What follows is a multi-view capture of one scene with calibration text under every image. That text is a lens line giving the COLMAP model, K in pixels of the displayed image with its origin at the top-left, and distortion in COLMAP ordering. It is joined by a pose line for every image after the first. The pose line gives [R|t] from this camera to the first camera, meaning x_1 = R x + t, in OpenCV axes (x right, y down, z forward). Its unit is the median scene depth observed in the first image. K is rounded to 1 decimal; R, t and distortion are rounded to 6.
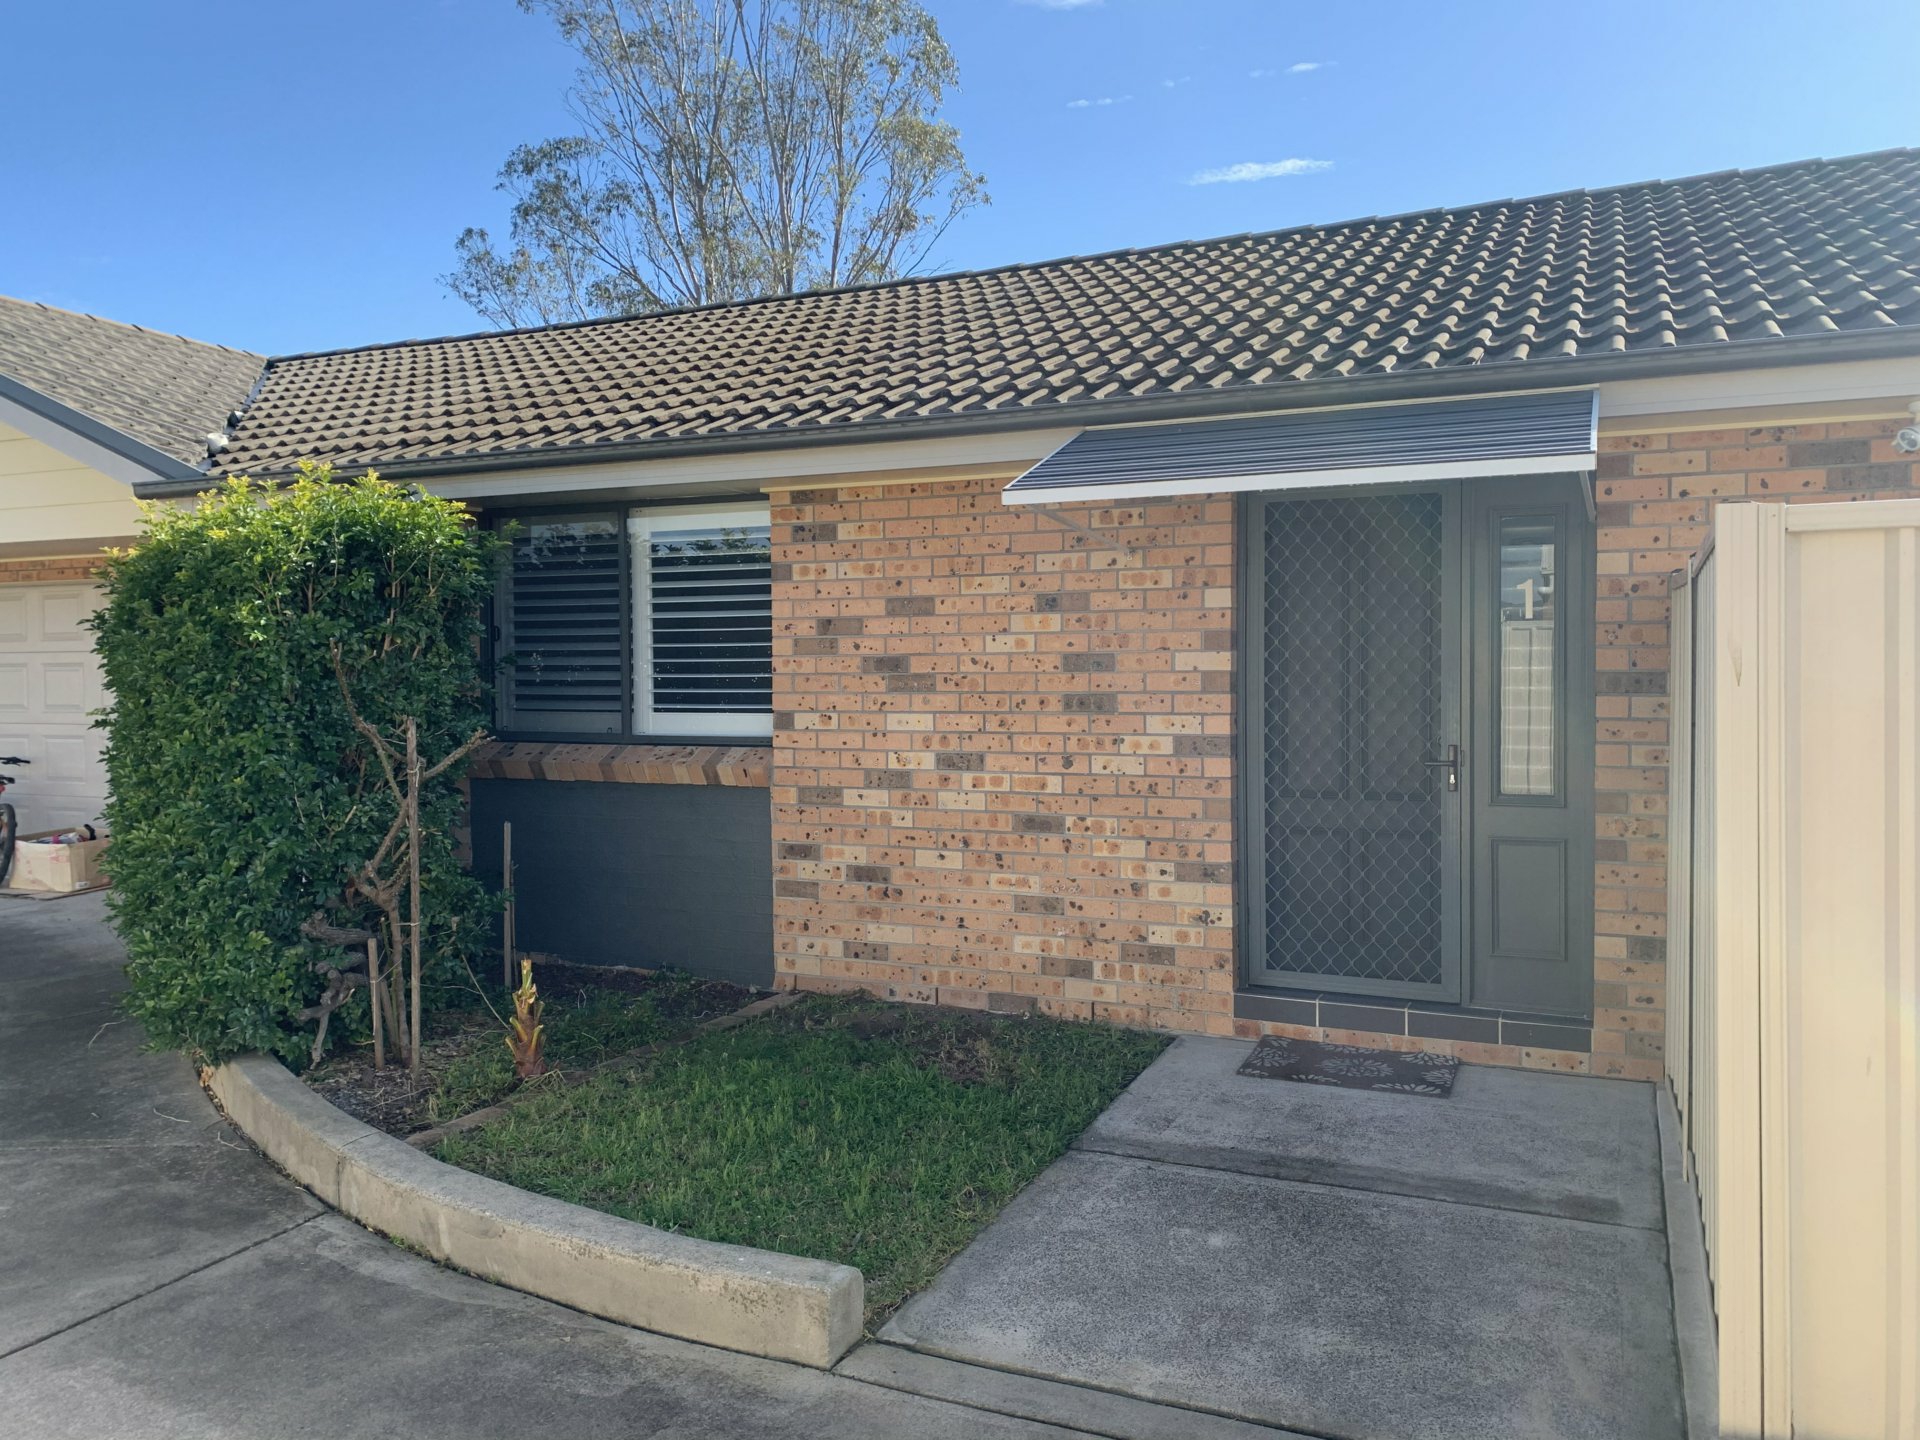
lens RADIAL K [[1467.9, 0, 967.2], [0, 1467.9, 709.2], [0, 0, 1]] dist [0.027903, -0.018155]
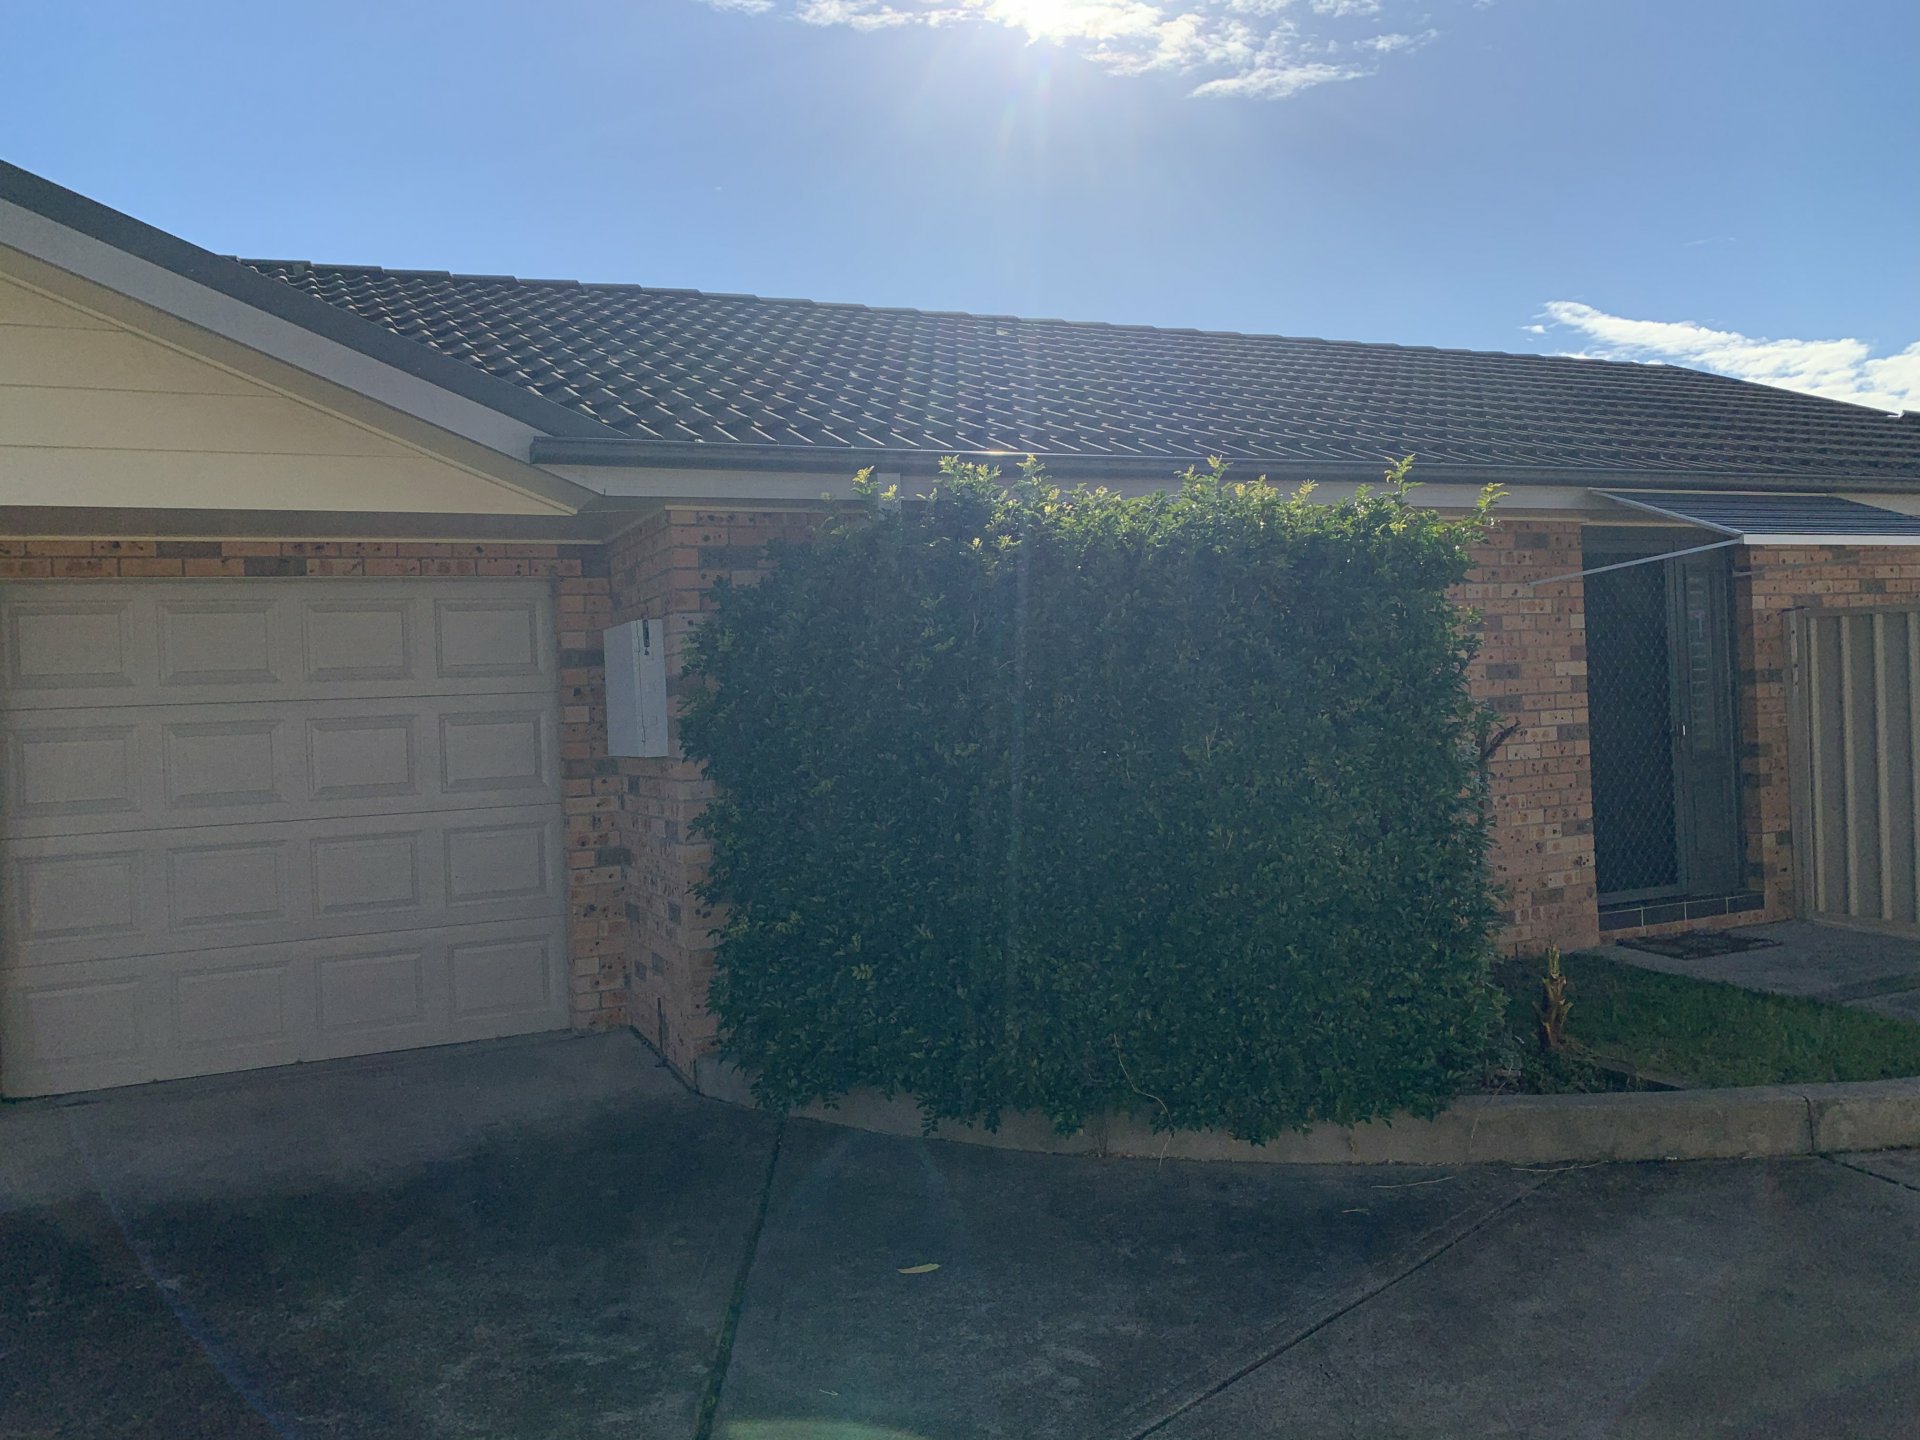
lens RADIAL K [[1467.9, 0, 967.7], [0, 1467.9, 726.4], [0, 0, 1]] dist [0.027903, -0.018155]
pose [[0.645983, -0.033888, 0.762600, -1.198606], [0.062055, 0.998039, -0.008215, -0.003267], [-0.760826, 0.052630, 0.646819, 0.548413]]
